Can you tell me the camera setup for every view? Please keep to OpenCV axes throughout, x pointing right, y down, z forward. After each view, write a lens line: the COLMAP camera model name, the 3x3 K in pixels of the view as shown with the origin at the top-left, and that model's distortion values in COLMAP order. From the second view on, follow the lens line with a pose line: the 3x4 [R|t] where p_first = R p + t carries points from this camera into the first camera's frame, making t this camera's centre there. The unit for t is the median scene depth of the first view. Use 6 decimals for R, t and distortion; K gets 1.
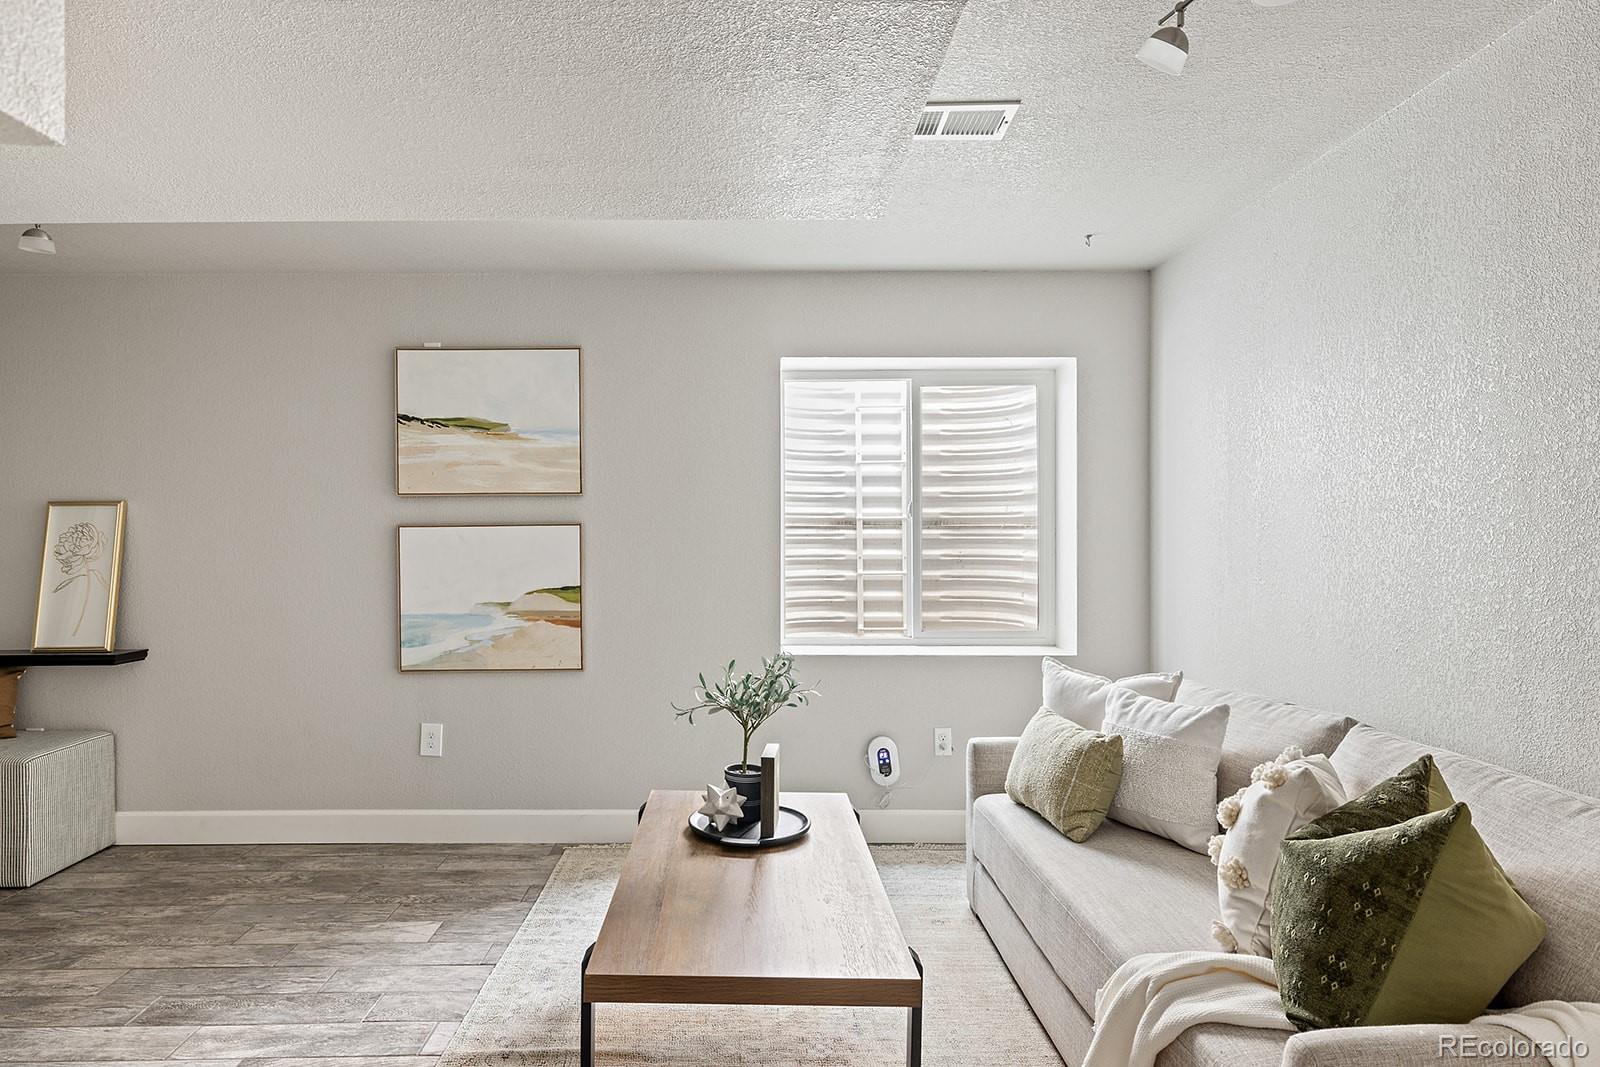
lens RADIAL K [[924.1, 0, 799.1], [0, 924.1, 533.9], [0, 0, 1]] dist [0.001849, 0.000090]
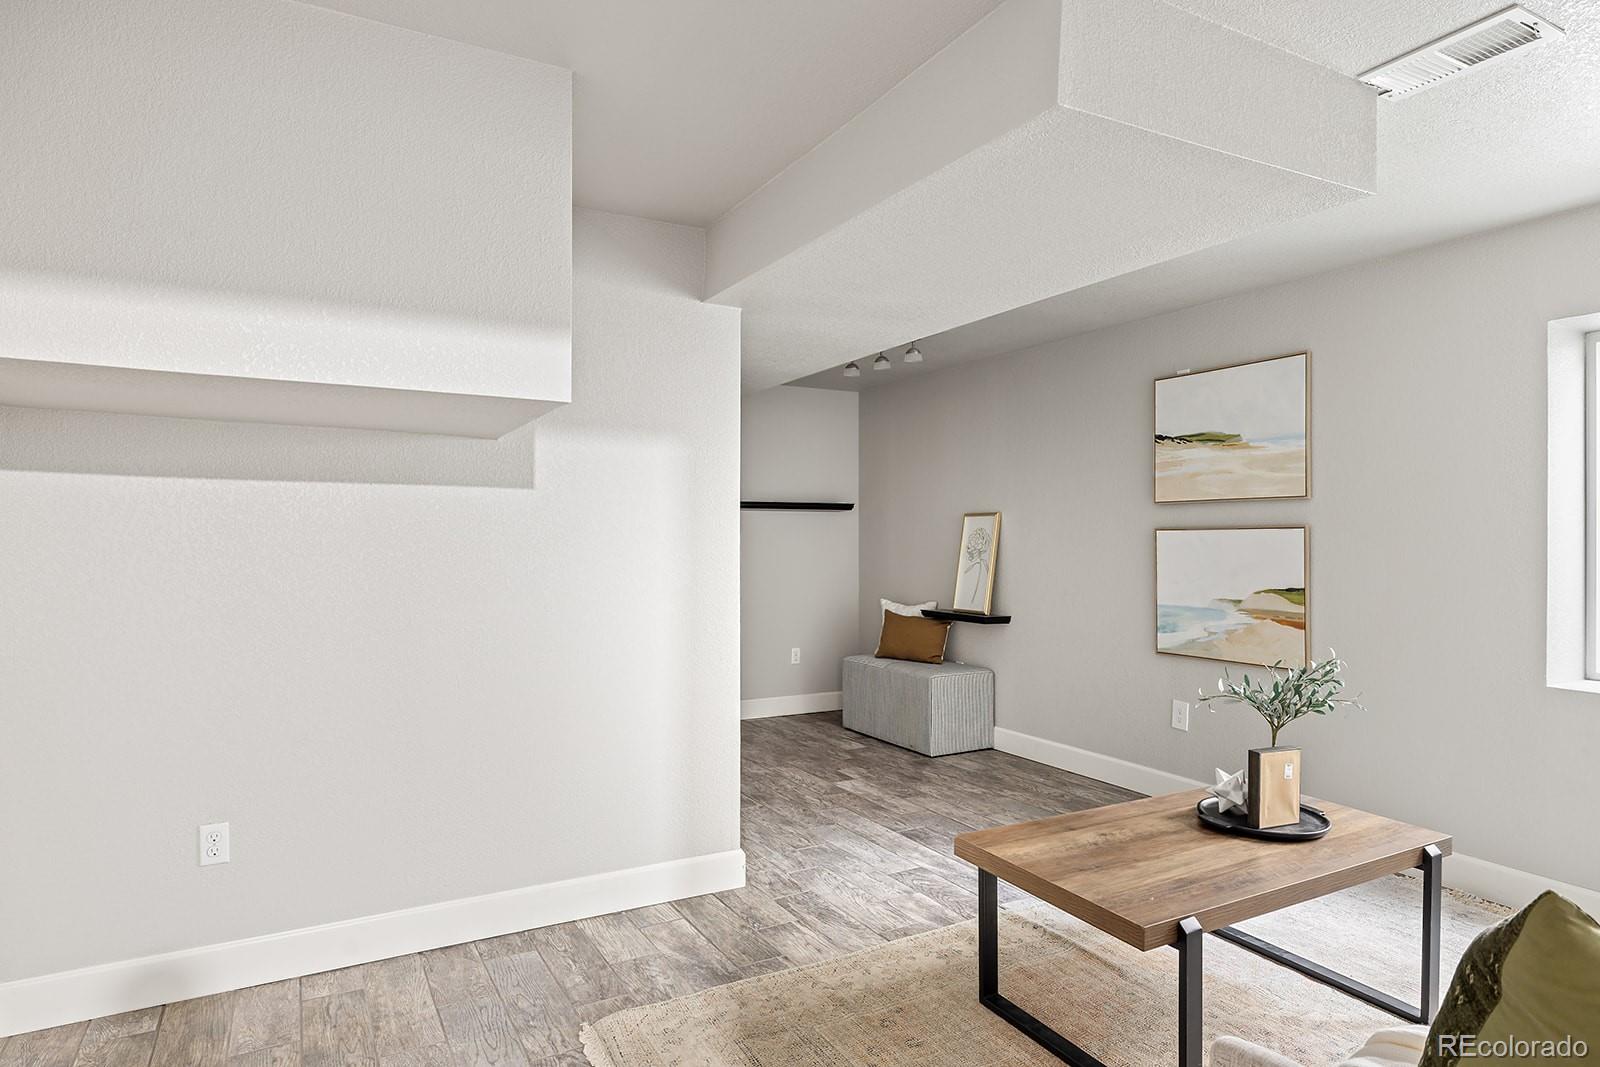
lens RADIAL K [[924.1, 0, 808.3], [0, 924.1, 535.6], [0, 0, 1]] dist [0.001849, 0.000090]
pose [[0.483996, 0.003490, -0.875063, 0.387574], [-0.006399, 0.999979, 0.000449, 0.001762], [0.875047, 0.005383, 0.484008, 0.037568]]
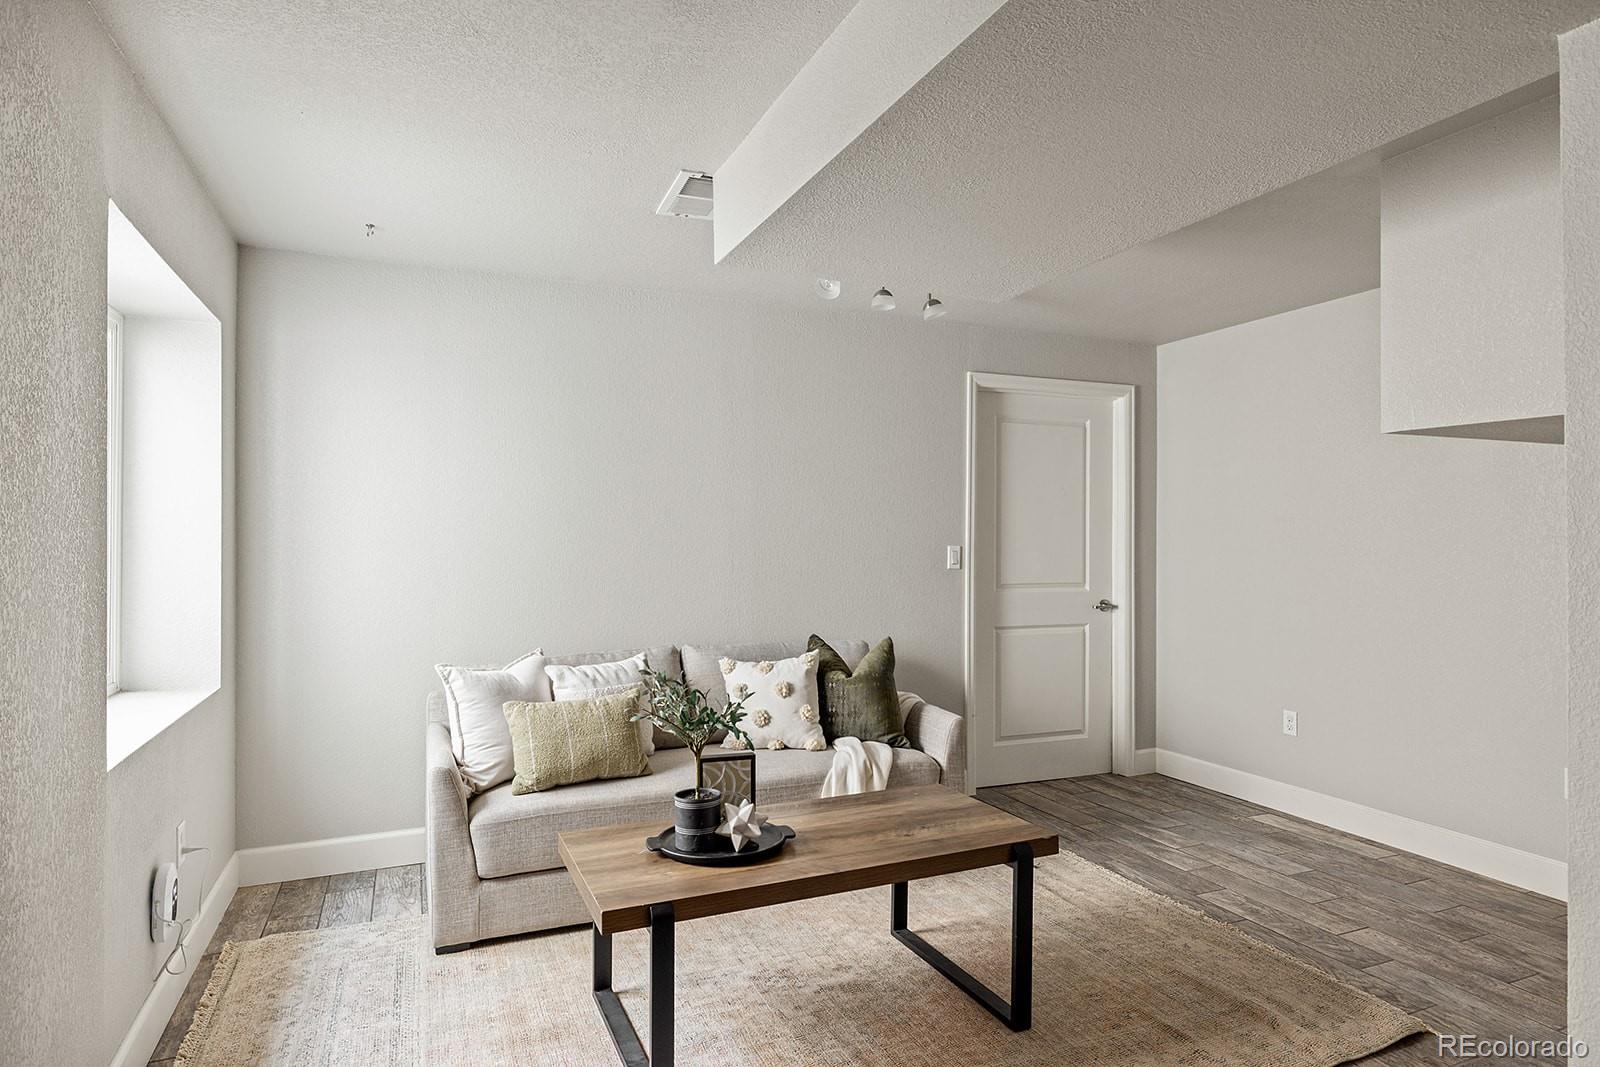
lens RADIAL K [[924.1, 0, 798.9], [0, 924.1, 538.2], [0, 0, 1]] dist [0.001849, 0.000090]
pose [[-0.396545, 0.009138, 0.917970, -1.287304], [0.001374, 0.999955, -0.009361, 0.009086], [-0.918014, -0.002451, -0.396540, 1.371567]]
